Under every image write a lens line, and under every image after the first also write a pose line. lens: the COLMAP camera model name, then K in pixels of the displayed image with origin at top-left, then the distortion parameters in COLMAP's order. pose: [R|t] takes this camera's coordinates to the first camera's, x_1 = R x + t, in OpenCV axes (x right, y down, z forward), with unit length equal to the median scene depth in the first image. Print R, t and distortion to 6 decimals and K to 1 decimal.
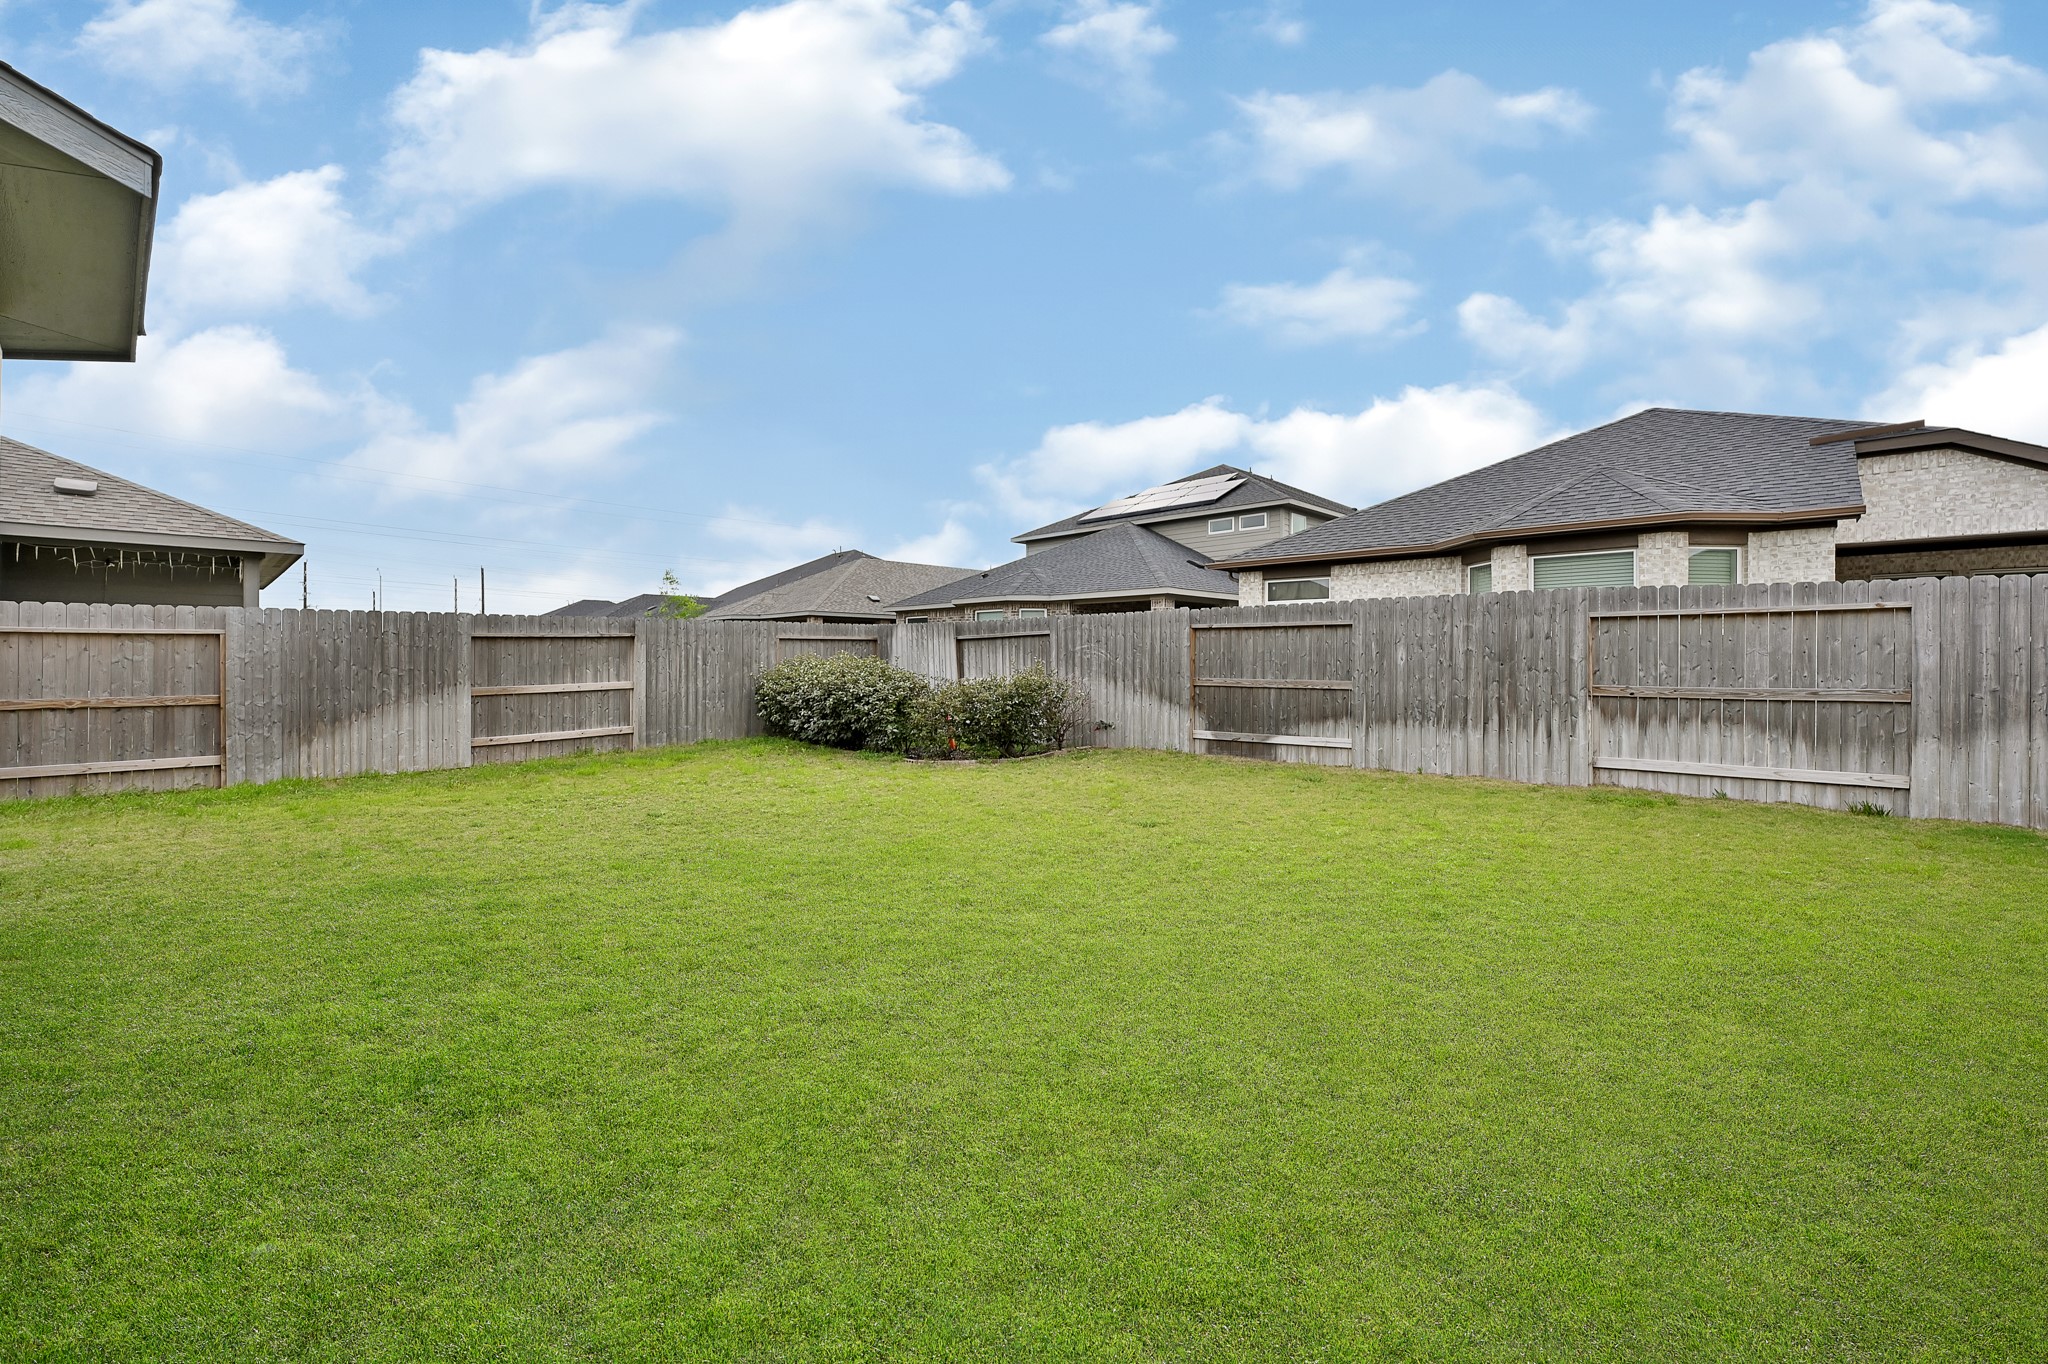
lens RADIAL K [[830.3, 0, 1023.3], [0, 830.3, 671.9], [0, 0, 1]] dist [0.001690, -0.000065]
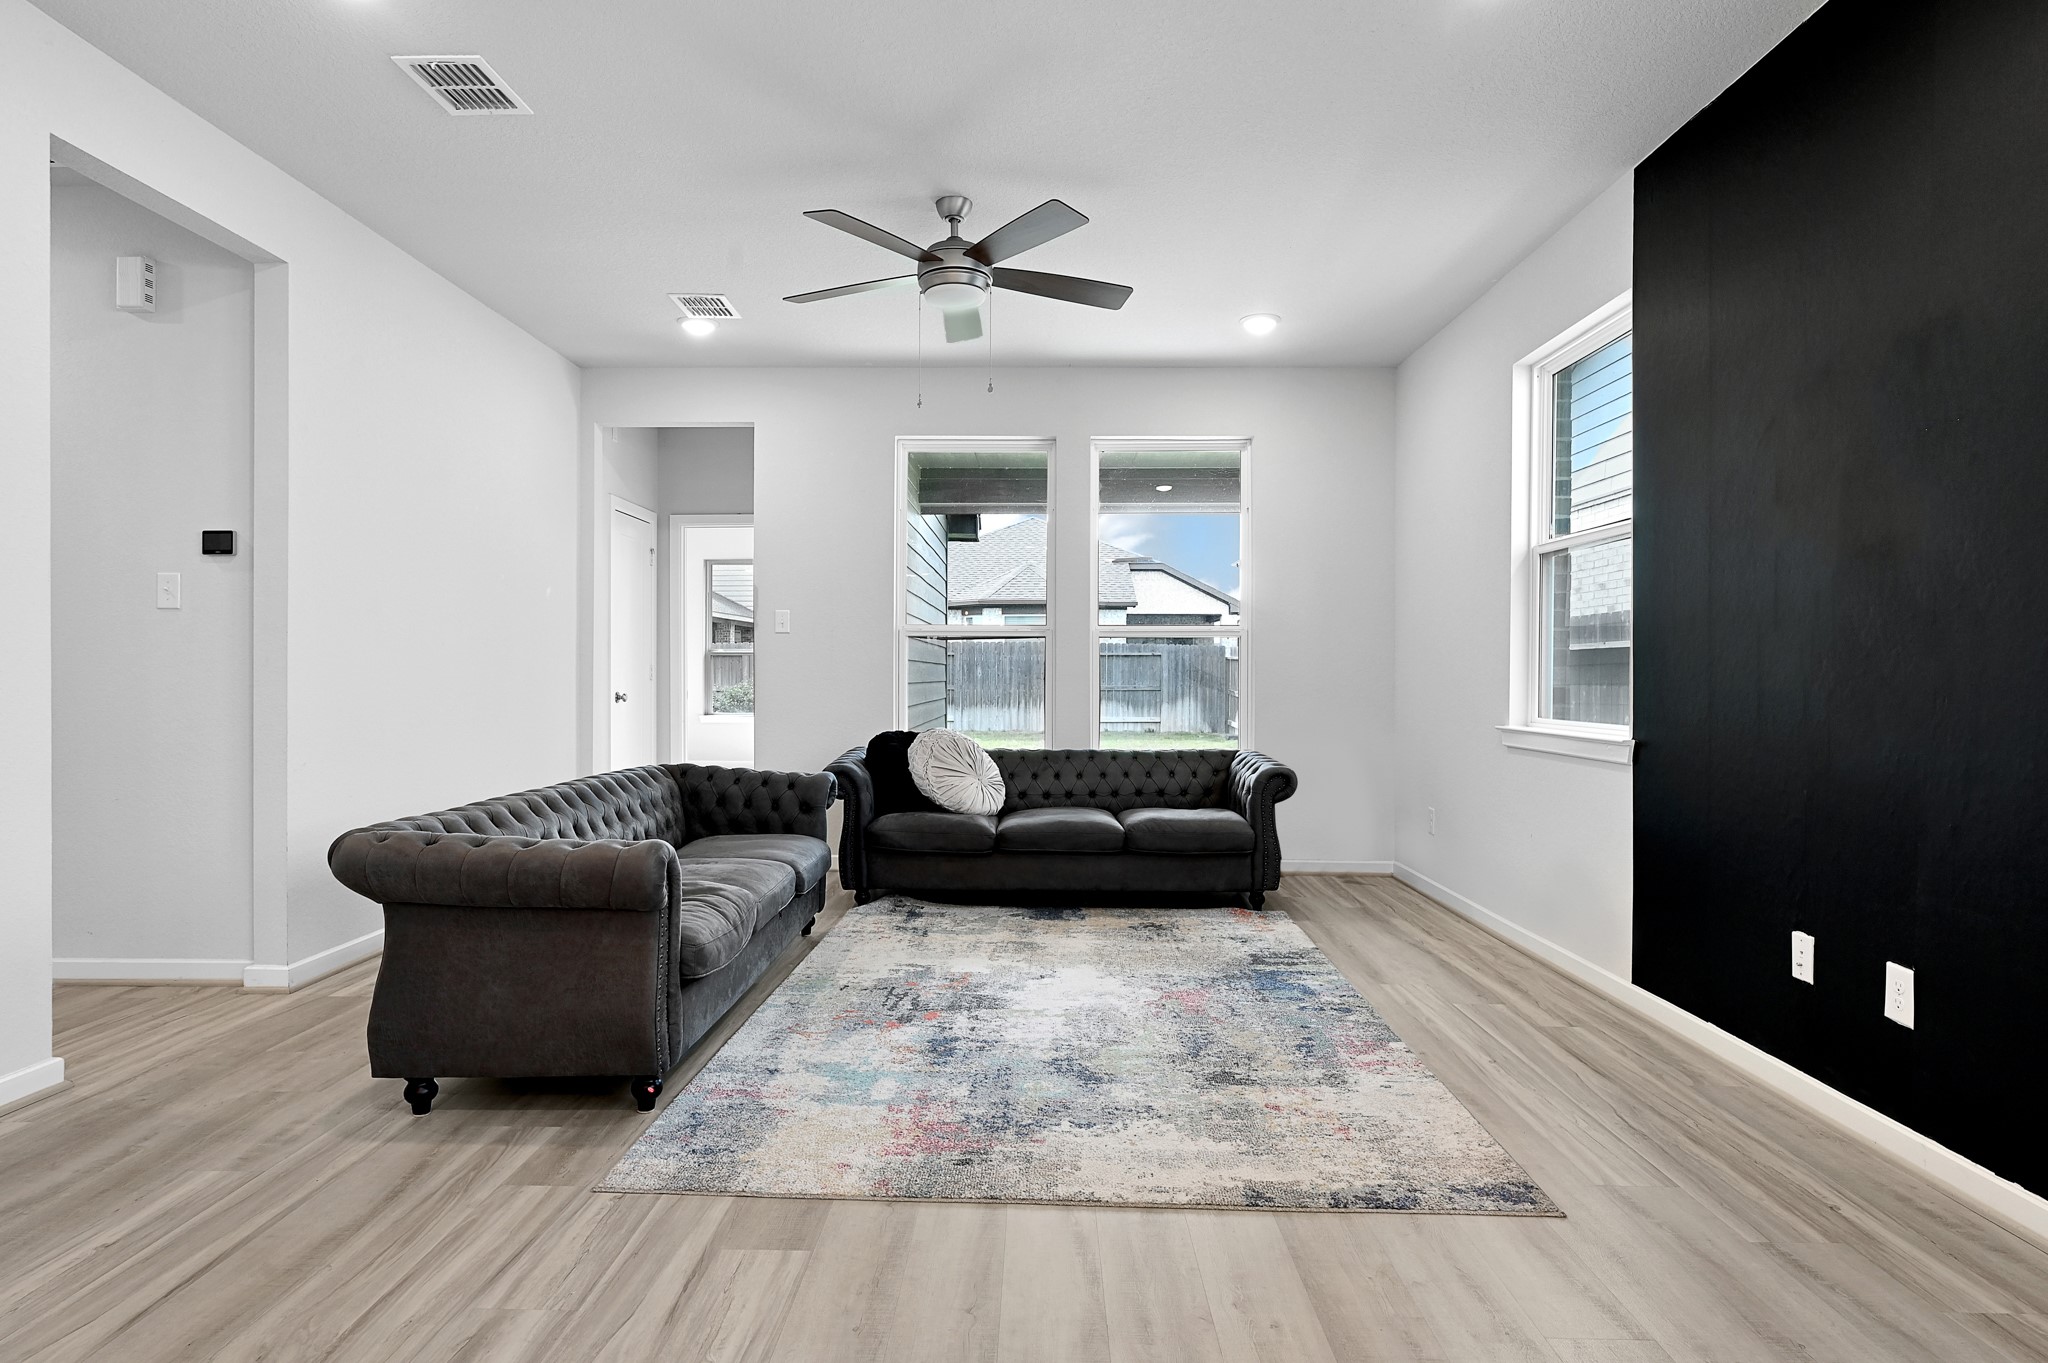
lens RADIAL K [[1090.5, 0, 1024.0], [0, 1090.5, 681.5], [0, 0, 1]] dist [-0.004534, -0.000450]
pose [[0.743621, -0.004452, 0.668586, -1.359293], [0.003105, 0.999990, 0.003205, -0.002762], [-0.668594, -0.000308, 0.743628, -1.114797]]
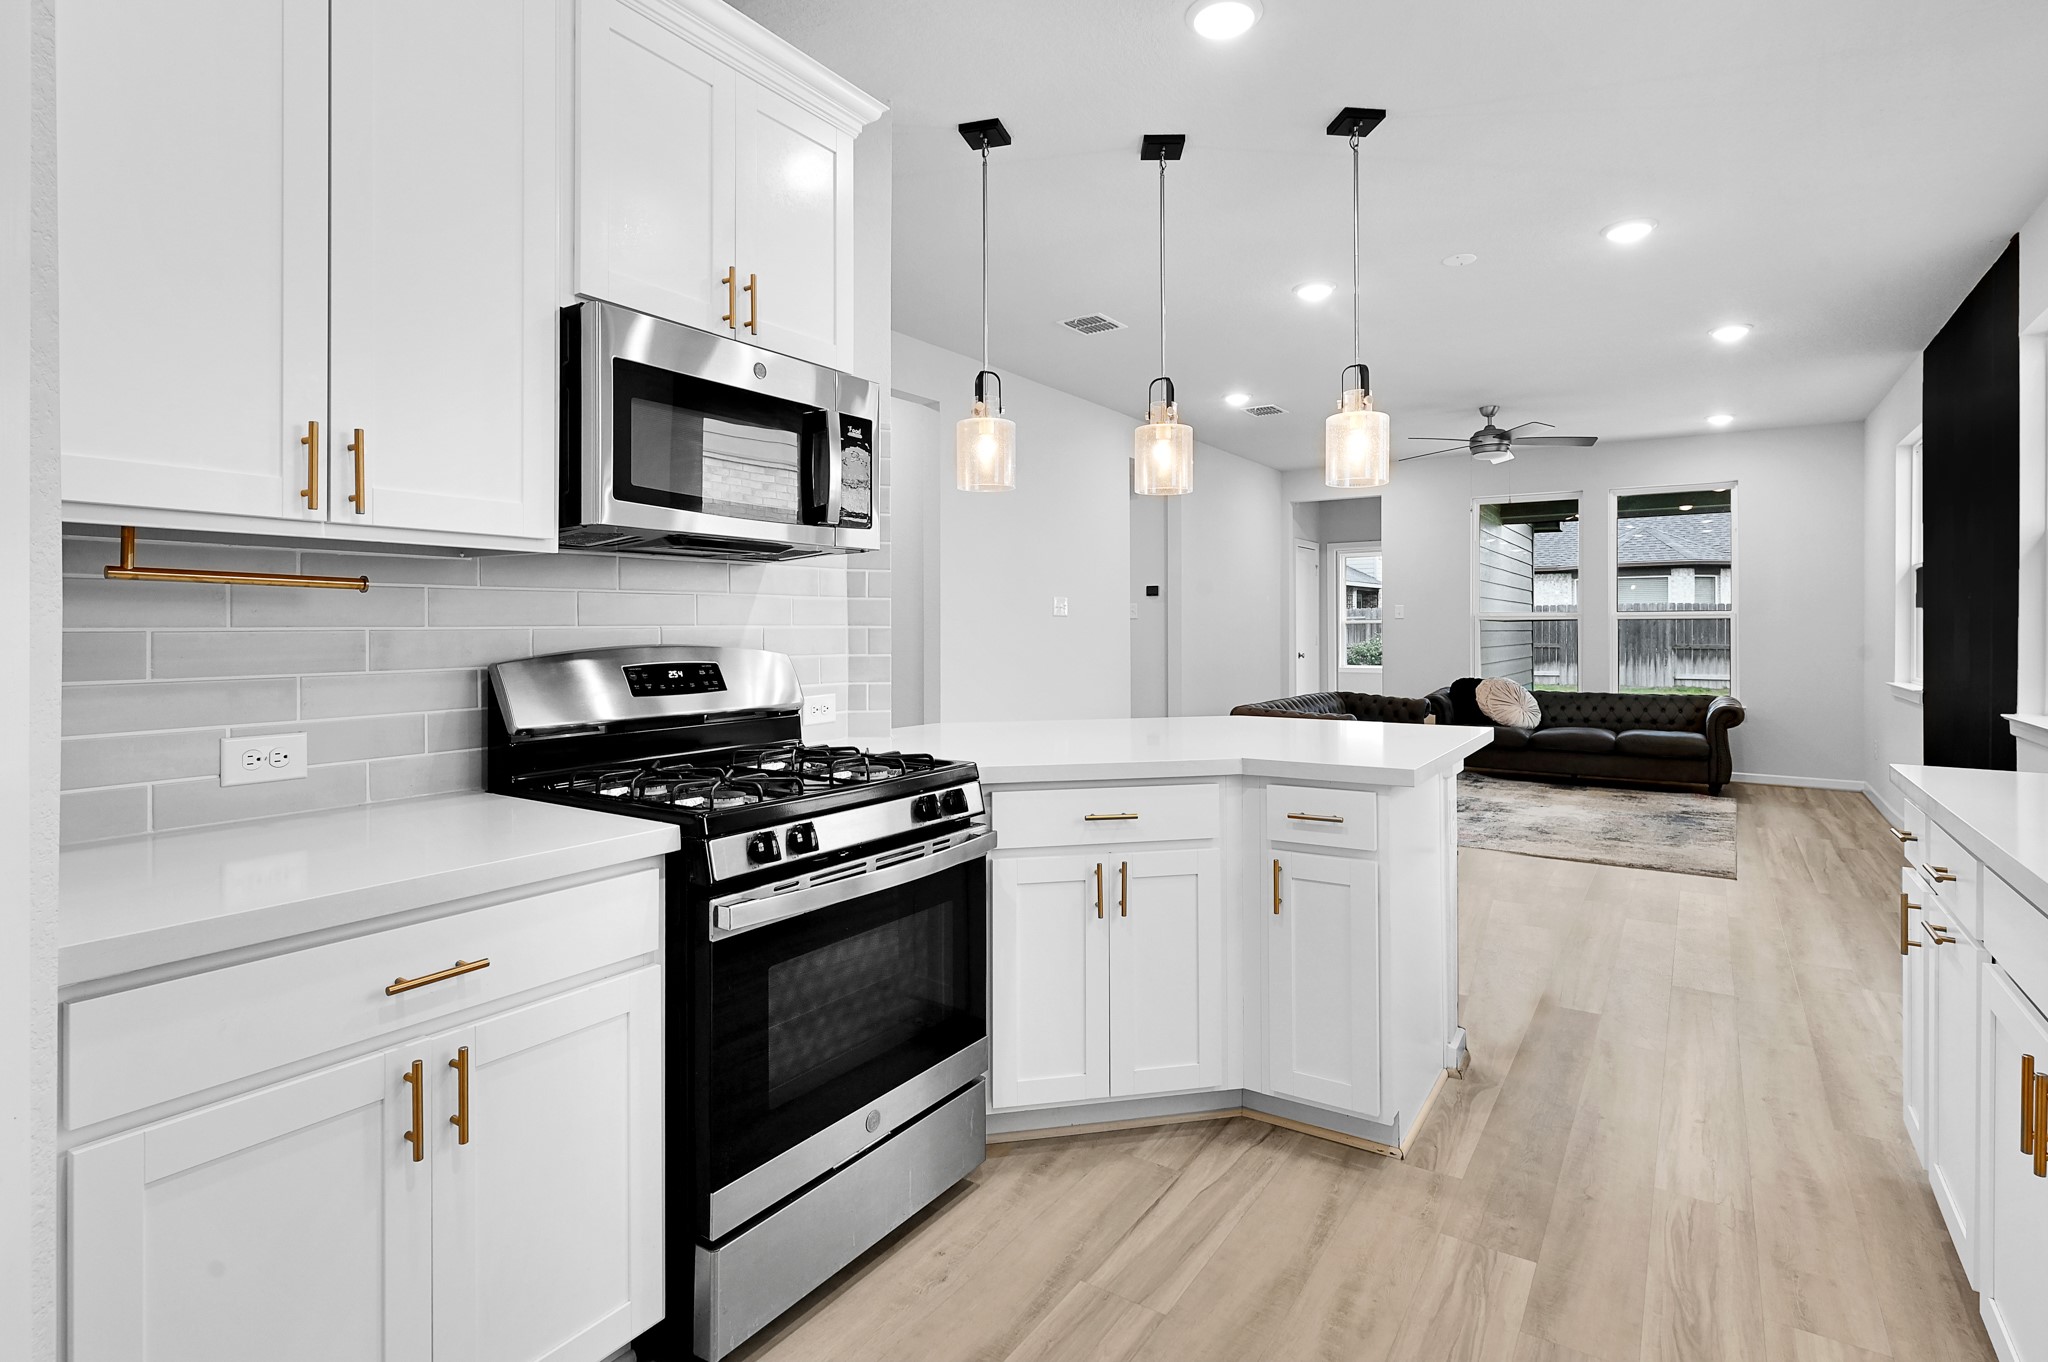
lens RADIAL K [[995.7, 0, 1020.4], [0, 995.7, 626.6], [0, 0, 1]] dist [-0.002311, -0.000787]
pose [[0.988851, -0.002728, 0.148885, -1.609825], [0.004087, 0.999953, -0.008825, -0.018003], [-0.148854, 0.009335, 0.988815, -1.560465]]
